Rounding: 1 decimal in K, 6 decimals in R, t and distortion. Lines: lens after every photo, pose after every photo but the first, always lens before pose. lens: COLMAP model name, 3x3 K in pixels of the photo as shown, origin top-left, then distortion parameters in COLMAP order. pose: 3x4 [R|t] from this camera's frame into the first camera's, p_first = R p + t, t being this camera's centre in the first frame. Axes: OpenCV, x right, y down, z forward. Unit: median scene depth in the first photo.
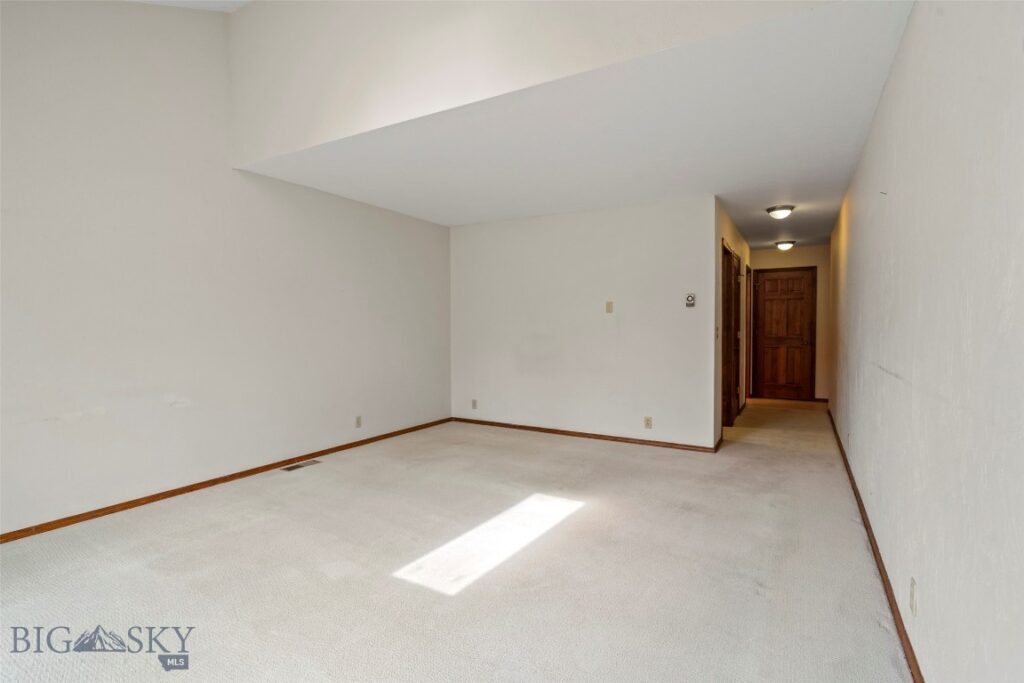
lens RADIAL K [[499.4, 0, 512.0], [0, 499.4, 341.5], [0, 0, 1]] dist [0.000181, 0.000011]
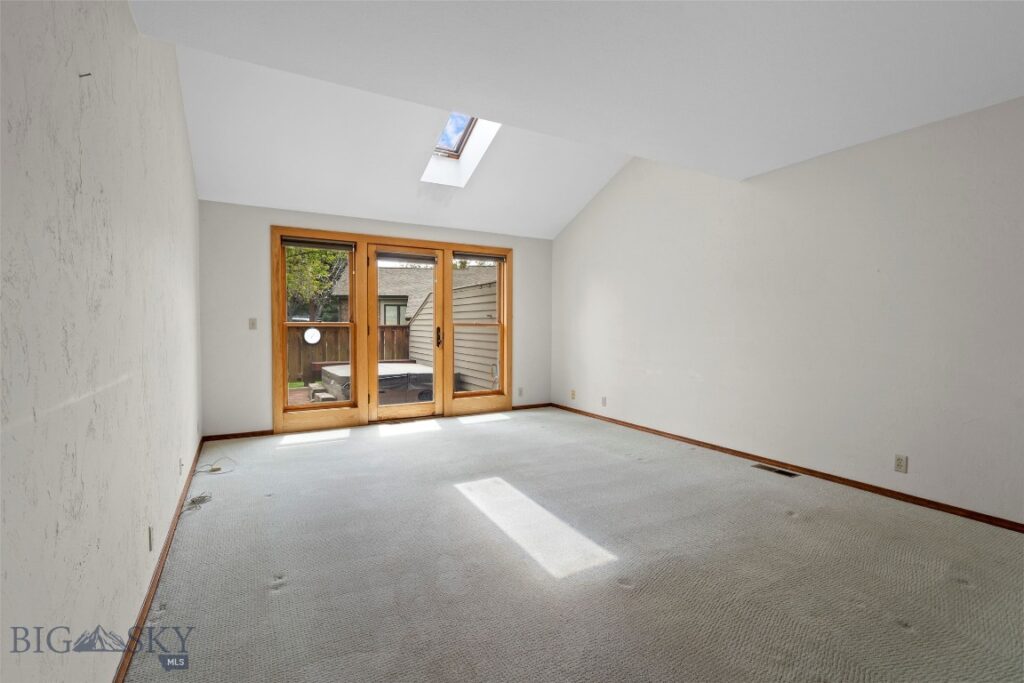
lens RADIAL K [[474.2, 0, 512.0], [0, 474.2, 341.5], [0, 0, 1]] dist [-0.003150, 0.006007]
pose [[-0.509253, 0.031351, -0.860045, 0.784141], [-0.023860, 0.998438, 0.050524, -0.035528], [0.860286, 0.046250, -0.507710, 1.355706]]
